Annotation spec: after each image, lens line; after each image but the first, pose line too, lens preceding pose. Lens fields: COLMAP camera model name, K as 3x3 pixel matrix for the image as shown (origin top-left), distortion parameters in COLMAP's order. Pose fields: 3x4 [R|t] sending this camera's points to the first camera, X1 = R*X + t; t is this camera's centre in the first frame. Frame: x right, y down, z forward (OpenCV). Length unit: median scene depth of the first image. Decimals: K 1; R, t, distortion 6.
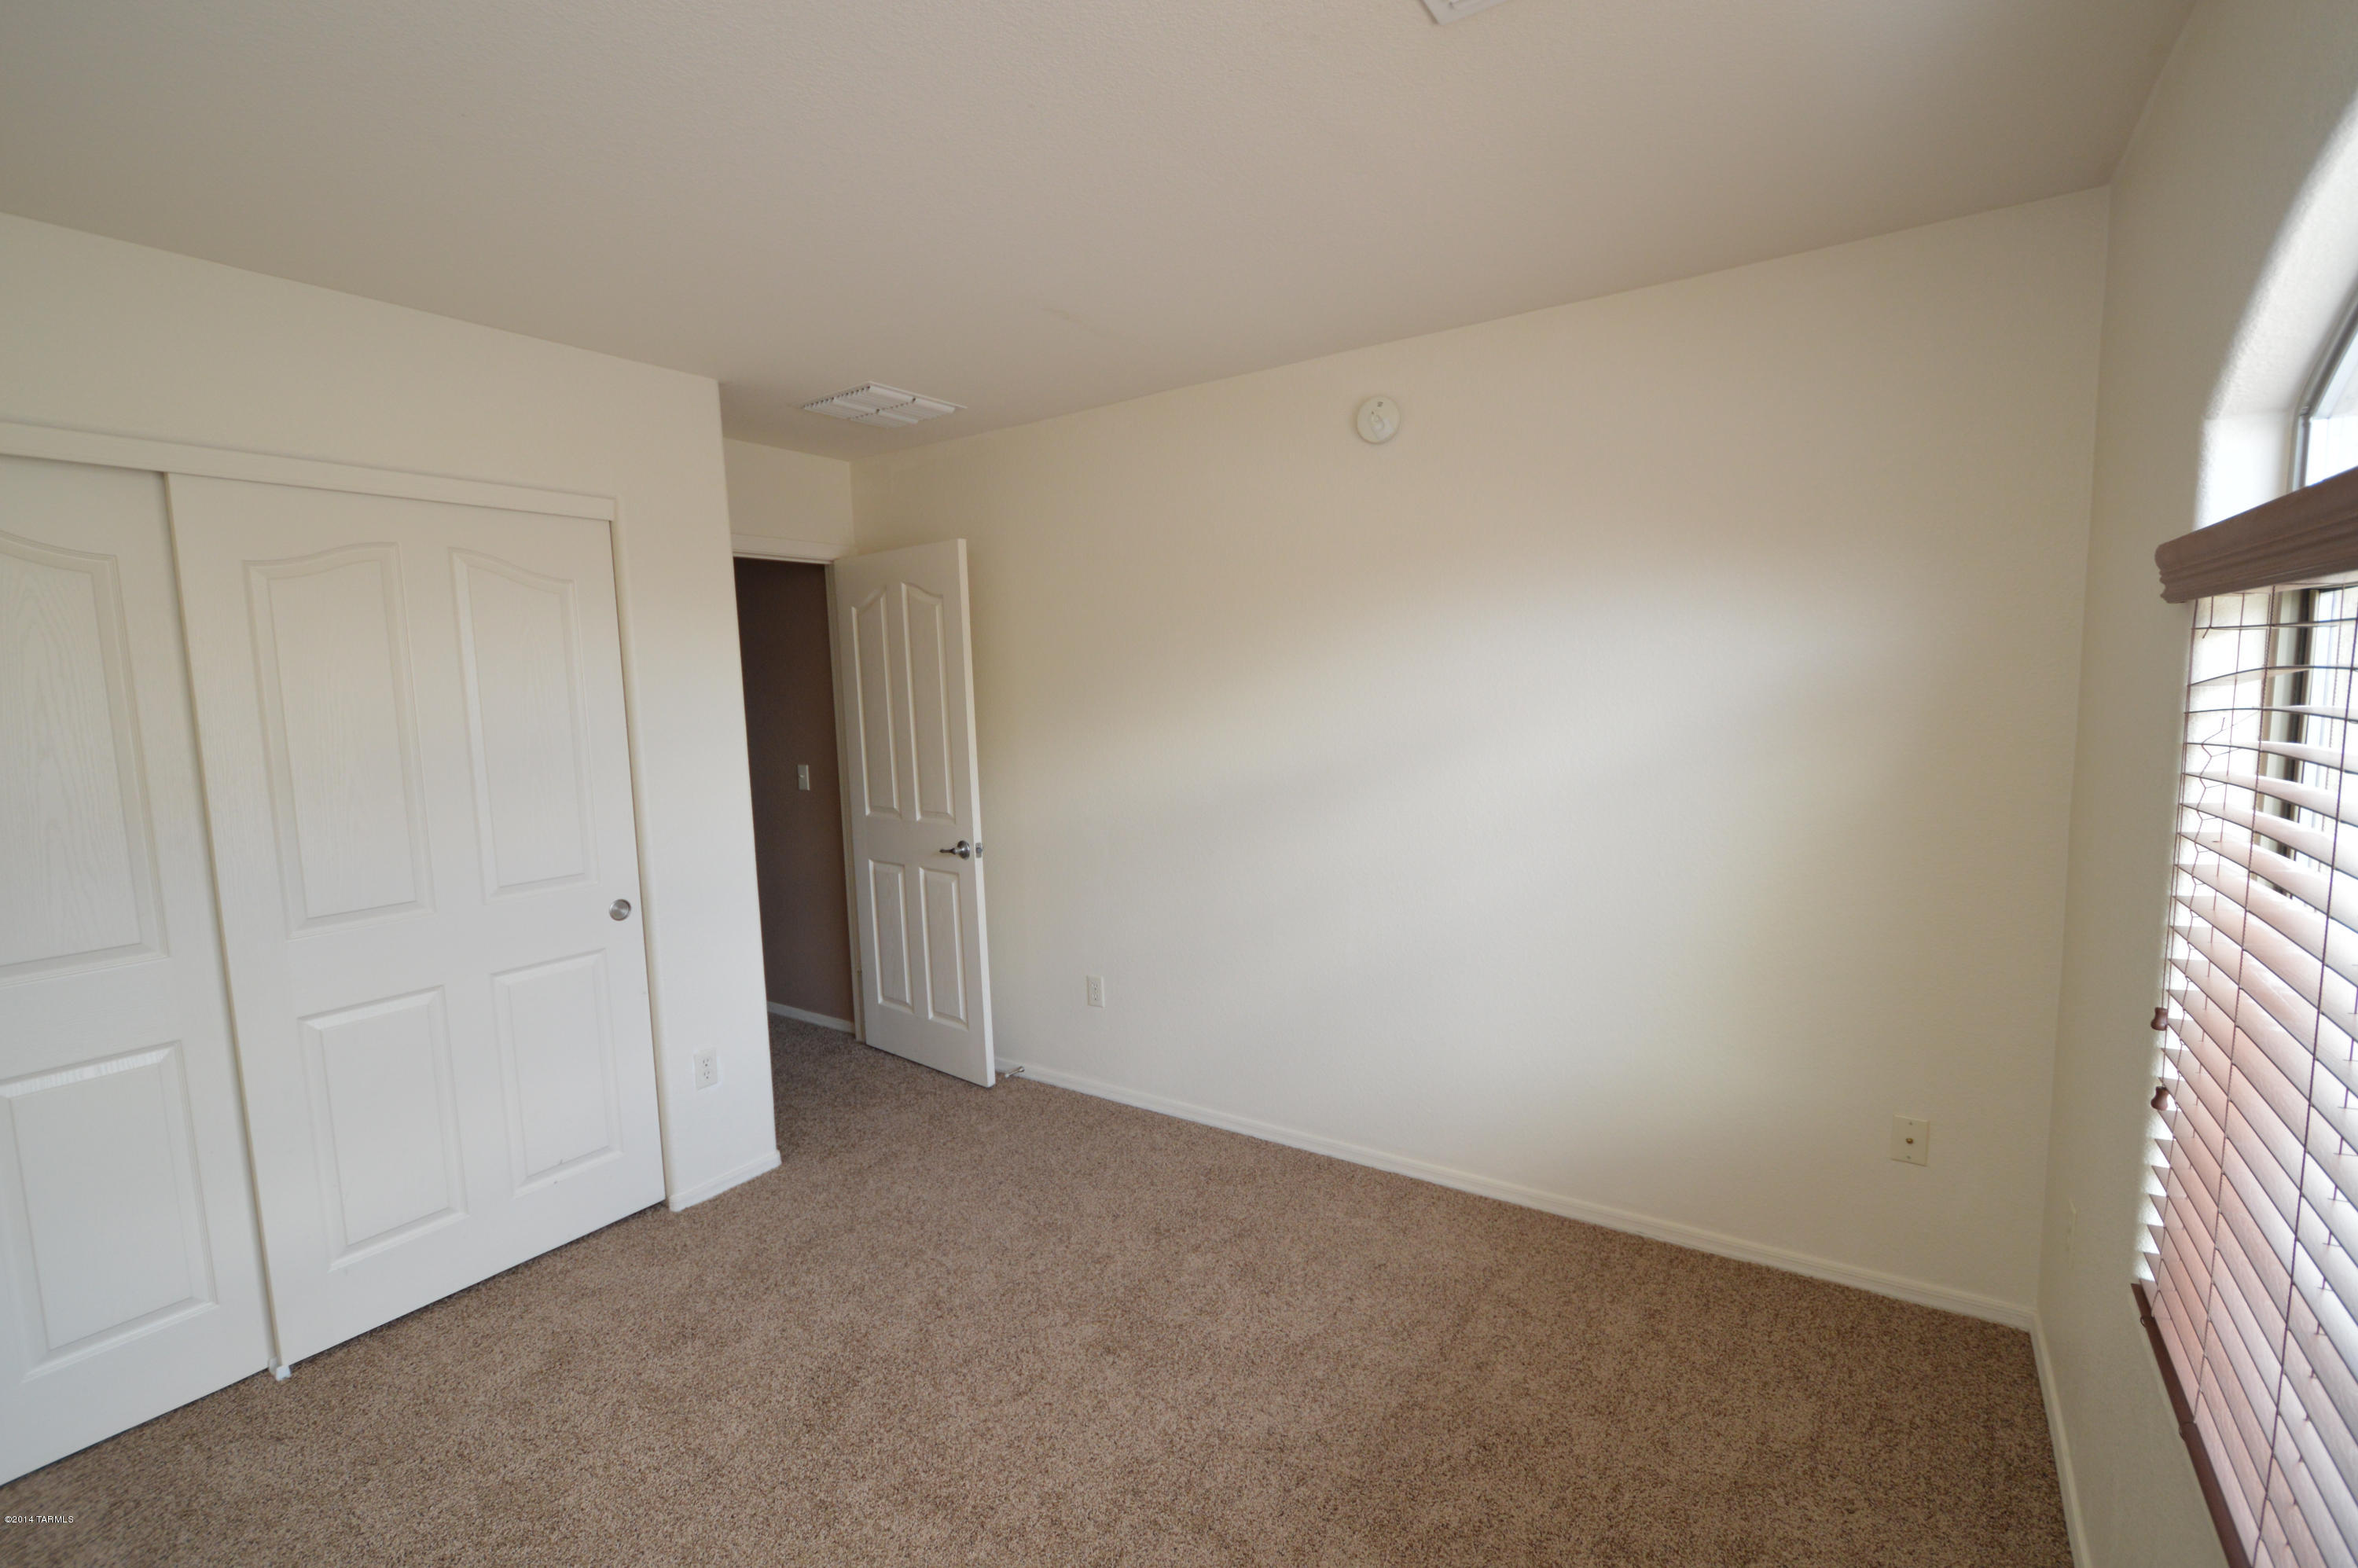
lens RADIAL K [[1038.6, 0, 1179.0], [0, 1038.6, 784.0], [0, 0, 1]] dist [-0.001911, -0.000201]
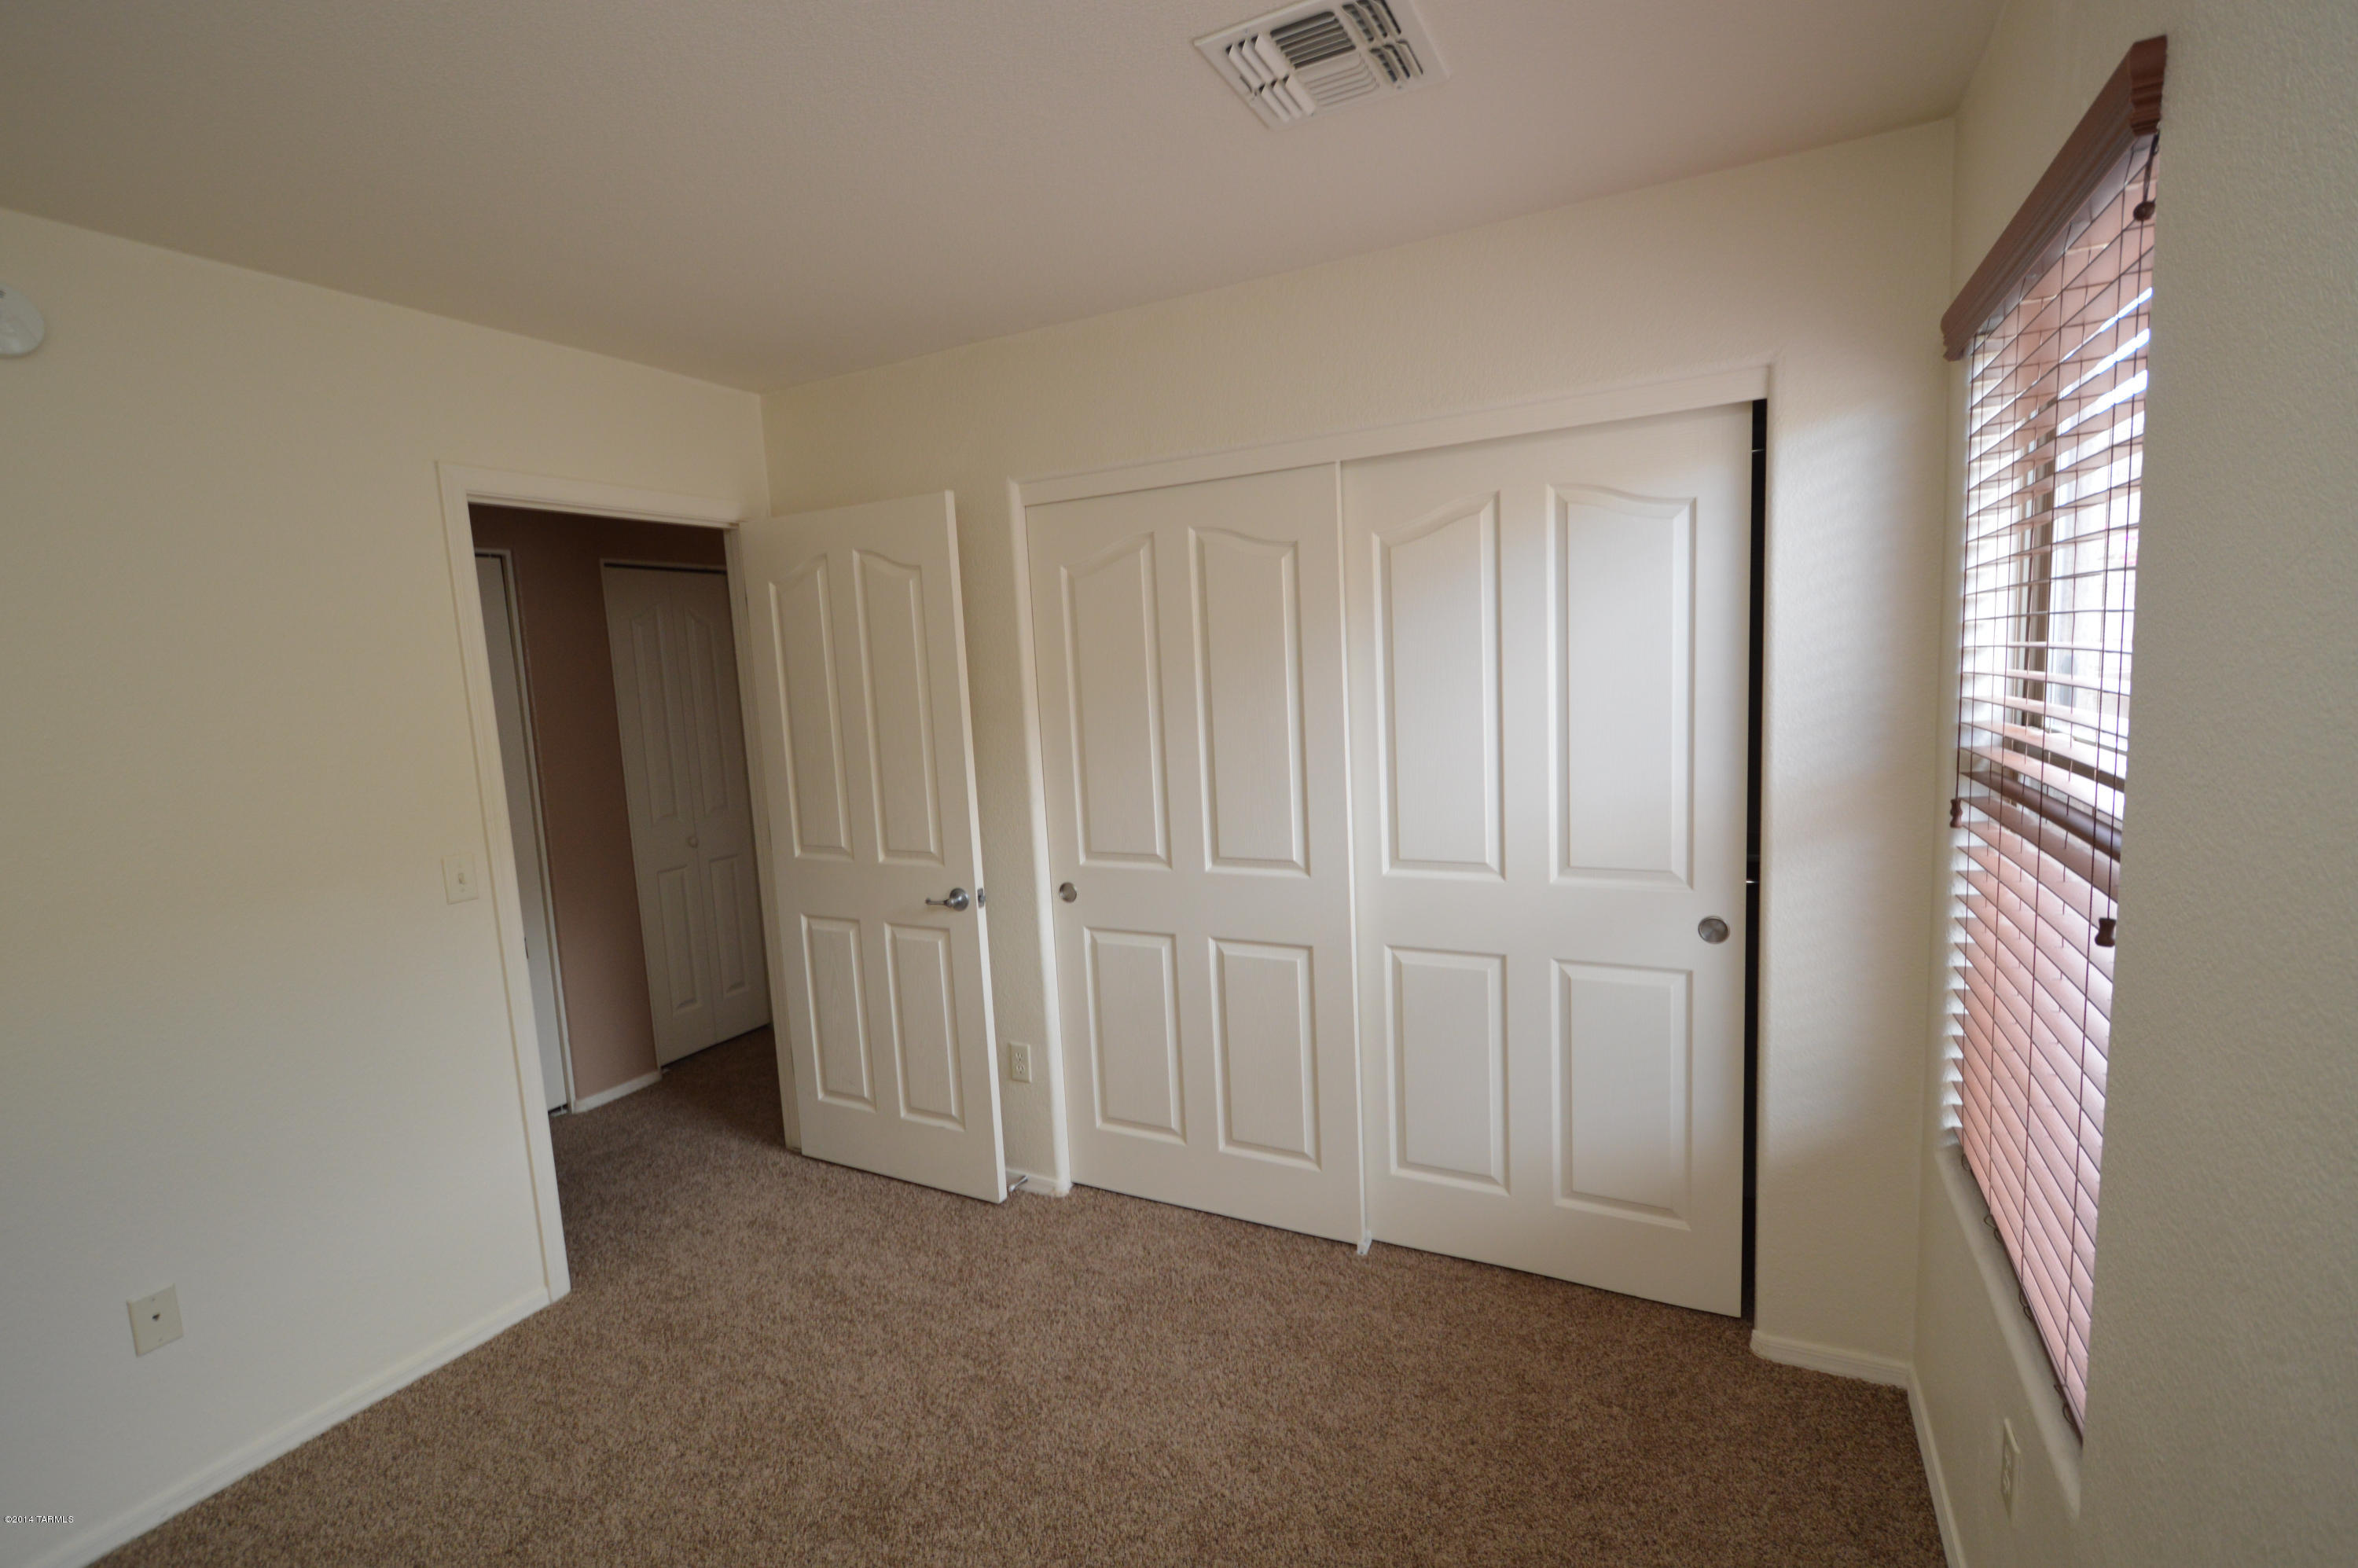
lens RADIAL K [[1038.6, 0, 1179.0], [0, 1038.6, 784.0], [0, 0, 1]] dist [-0.001911, -0.000201]
pose [[0.972580, -0.052031, 0.226675, -0.209286], [0.048751, 0.998610, 0.020049, -0.027510], [-0.227403, -0.008449, 0.973764, 0.207417]]
